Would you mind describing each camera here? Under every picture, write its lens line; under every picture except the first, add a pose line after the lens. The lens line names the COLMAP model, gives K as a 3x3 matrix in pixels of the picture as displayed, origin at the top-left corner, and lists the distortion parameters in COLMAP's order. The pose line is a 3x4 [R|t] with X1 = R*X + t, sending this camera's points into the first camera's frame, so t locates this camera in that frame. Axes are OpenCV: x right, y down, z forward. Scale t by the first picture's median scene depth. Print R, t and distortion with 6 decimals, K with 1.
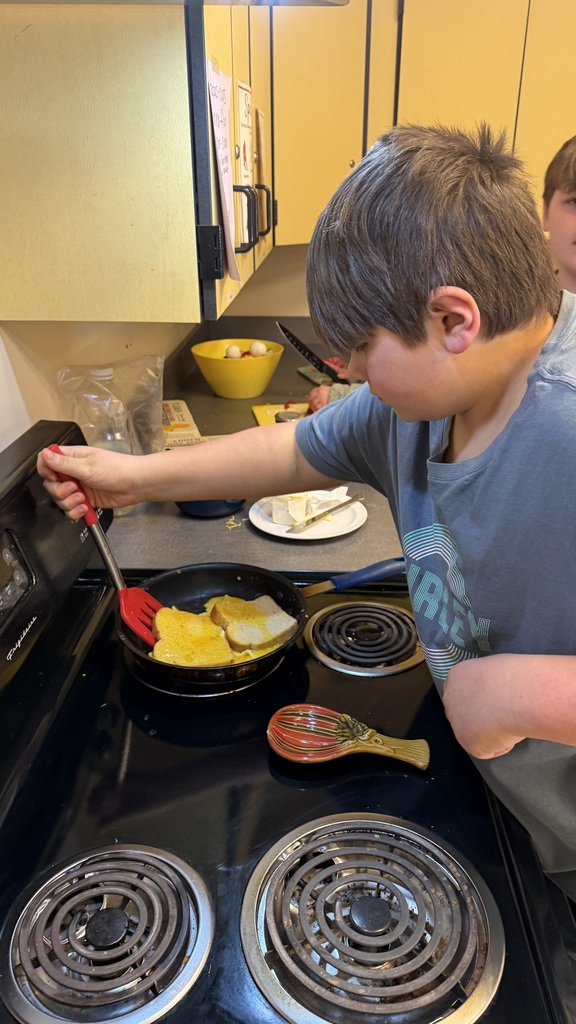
lens RADIAL K [[728.1, 0, 312.0], [0, 728.1, 510.0], [0, 0, 1]] dist [0.024240, -0.027201]
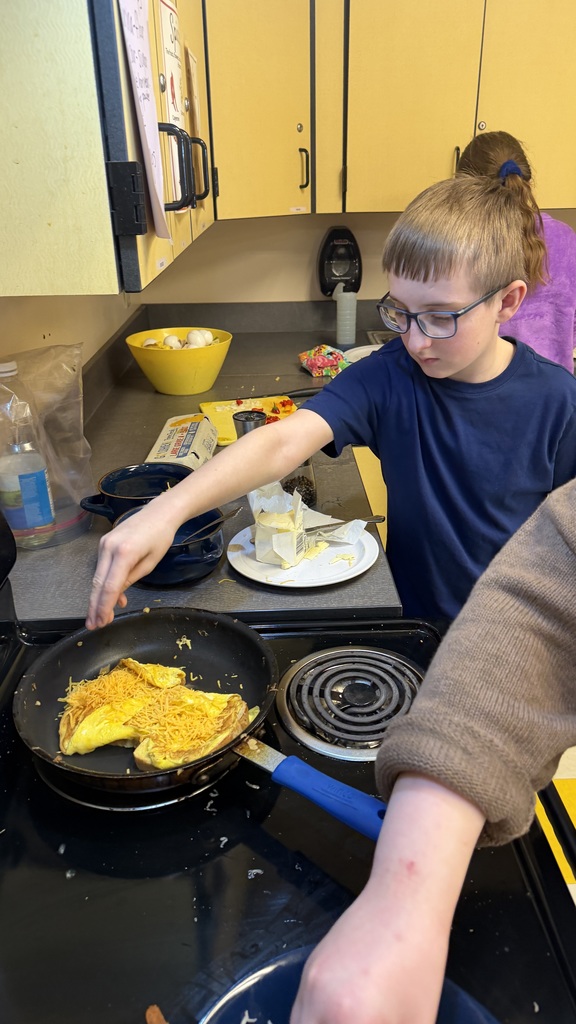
lens RADIAL K [[728.1, 0, 305.4], [0, 728.1, 498.4], [0, 0, 1]] dist [0.024240, -0.027201]
pose [[0.997649, -0.043853, 0.052671, -0.011107], [0.044210, 0.999006, -0.005626, -0.035864], [-0.052372, 0.007941, 0.998596, 0.245473]]
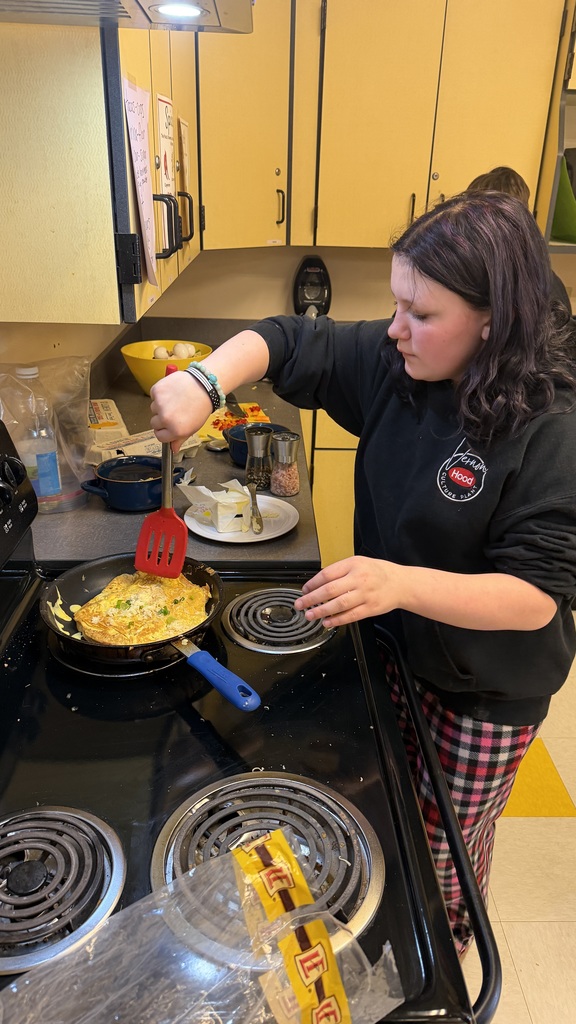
lens RADIAL K [[728.1, 0, 302.1], [0, 728.1, 514.0], [0, 0, 1]] dist [0.024240, -0.027201]
pose [[0.997779, -0.005800, 0.066359, 0.038353], [0.005614, 0.999980, 0.002989, 0.015767], [-0.066375, -0.002610, 0.997791, -0.074336]]
